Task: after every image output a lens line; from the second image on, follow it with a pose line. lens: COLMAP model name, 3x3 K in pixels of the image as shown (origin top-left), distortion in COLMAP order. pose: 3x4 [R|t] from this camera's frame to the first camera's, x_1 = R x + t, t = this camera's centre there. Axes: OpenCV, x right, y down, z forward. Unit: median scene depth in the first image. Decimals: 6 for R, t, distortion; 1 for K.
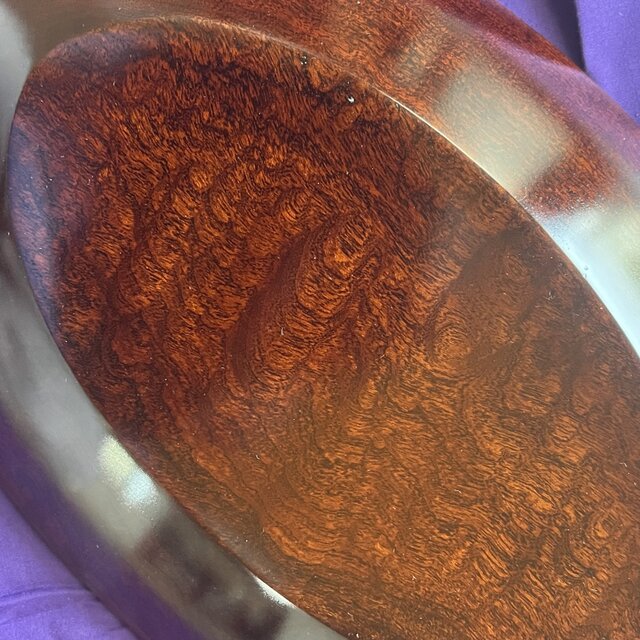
lens RADIAL K [[995.3, 0, 319.3], [0, 995.3, 318.3], [0, 0, 1]] dist [-0.040319, 0.000000]
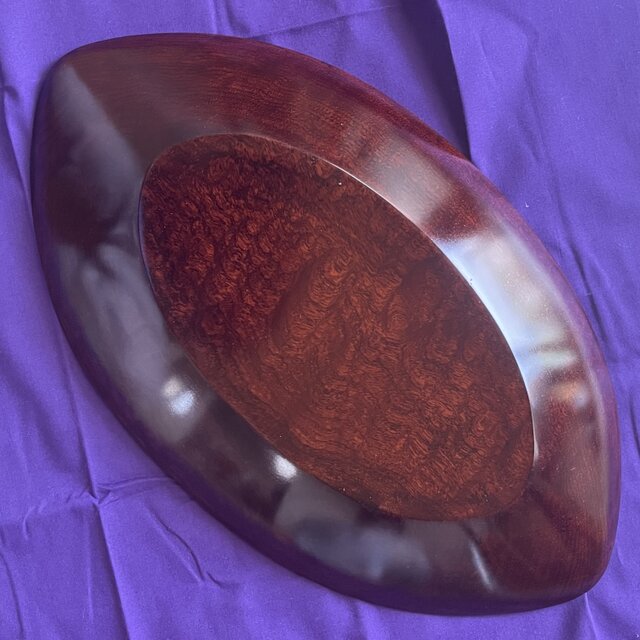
lens RADIAL K [[995.3, 0, 320.5], [0, 995.3, 320.6], [0, 0, 1]] dist [-0.040319, 0.000000]
pose [[0.993735, -0.002963, 0.111722, -0.197477], [0.002510, 0.999988, 0.004191, 0.014675], [-0.111733, -0.003884, 0.993731, -0.734953]]
